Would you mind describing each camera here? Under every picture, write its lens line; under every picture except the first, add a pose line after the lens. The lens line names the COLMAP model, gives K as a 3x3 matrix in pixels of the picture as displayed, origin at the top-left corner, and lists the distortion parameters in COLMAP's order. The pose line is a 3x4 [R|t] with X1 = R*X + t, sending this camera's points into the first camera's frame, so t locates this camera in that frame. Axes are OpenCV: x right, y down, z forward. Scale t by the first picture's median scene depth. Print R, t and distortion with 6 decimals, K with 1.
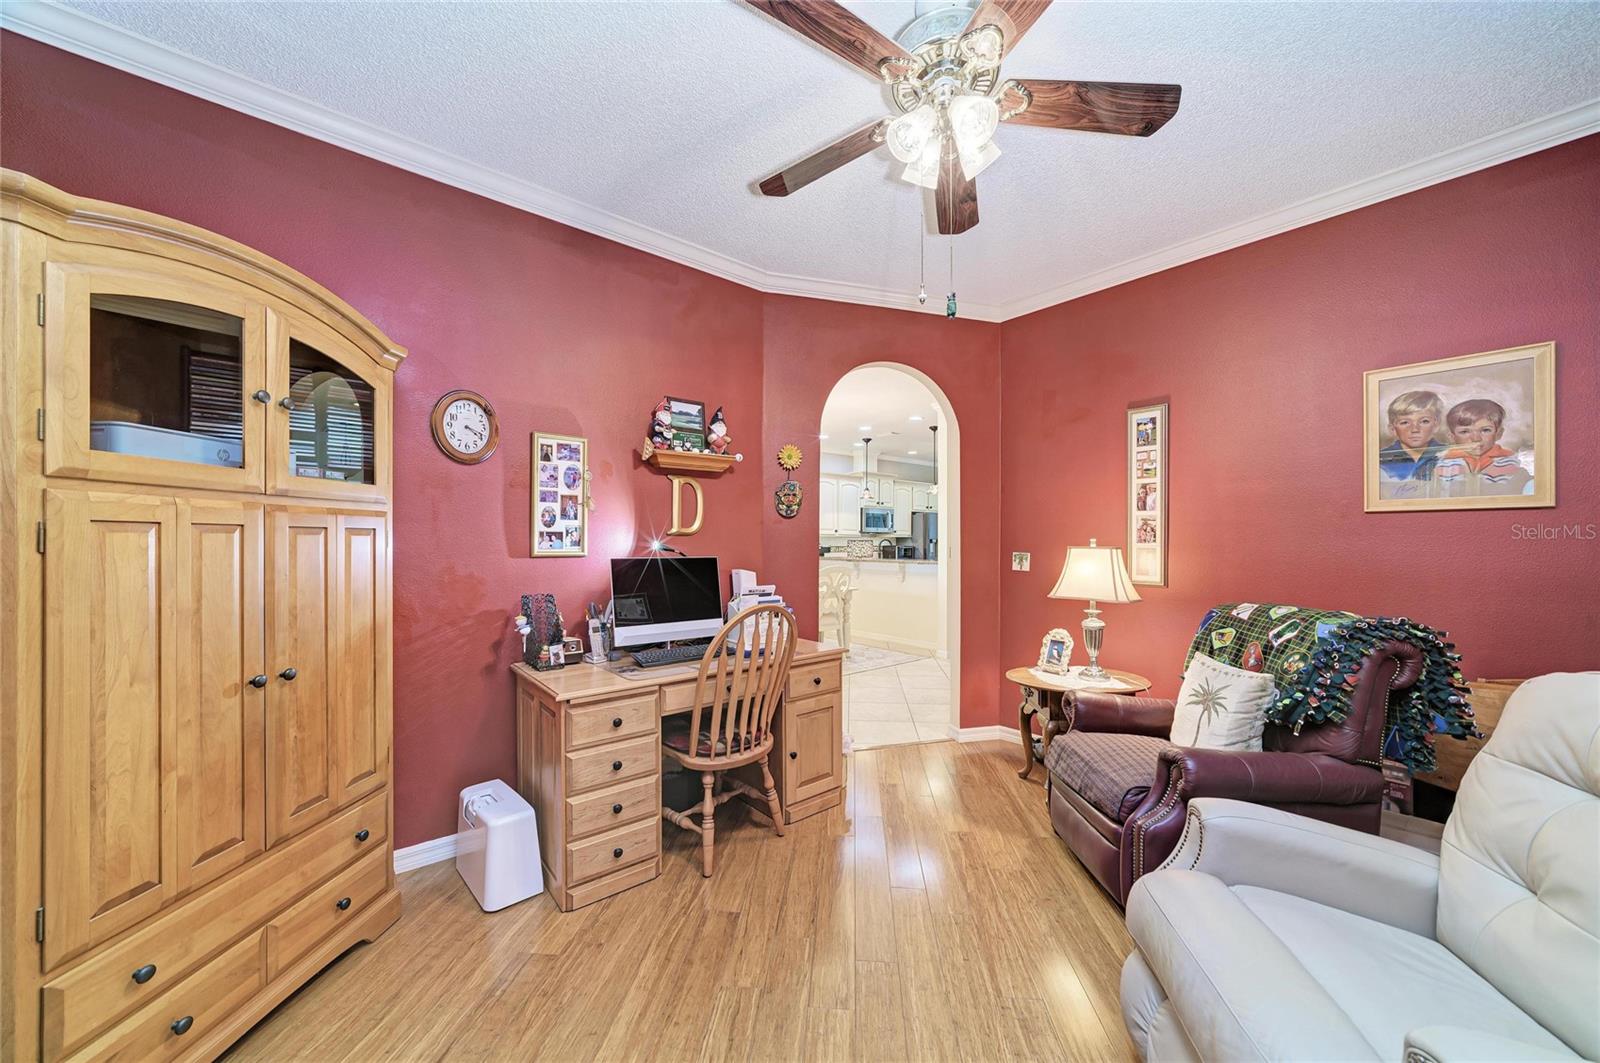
lens RADIAL K [[619.6, 0, 815.2], [0, 619.6, 540.2], [0, 0, 1]] dist [-0.013257, 0.000161]
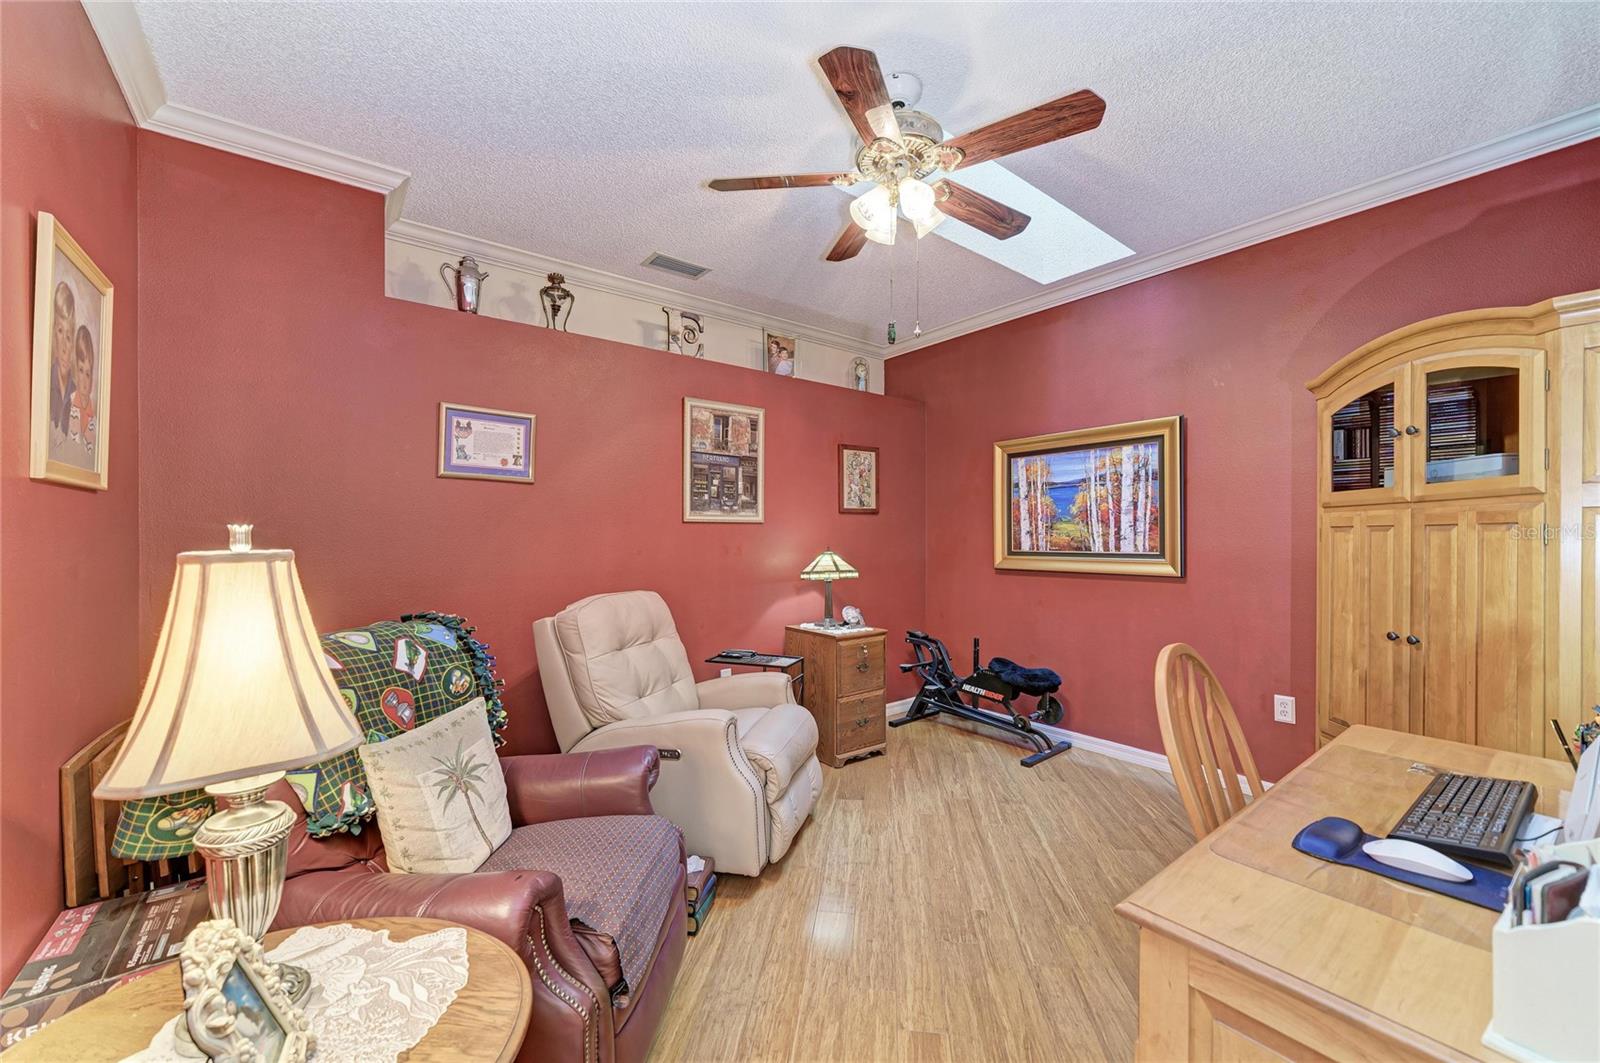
lens RADIAL K [[619.6, 0, 815.2], [0, 619.6, 540.2], [0, 0, 1]] dist [-0.013257, 0.000161]
pose [[-0.999058, -0.002359, 0.043330, 0.337700], [-0.002266, 0.999995, 0.002179, 0.009106], [-0.043335, 0.002079, -0.999058, 2.337036]]
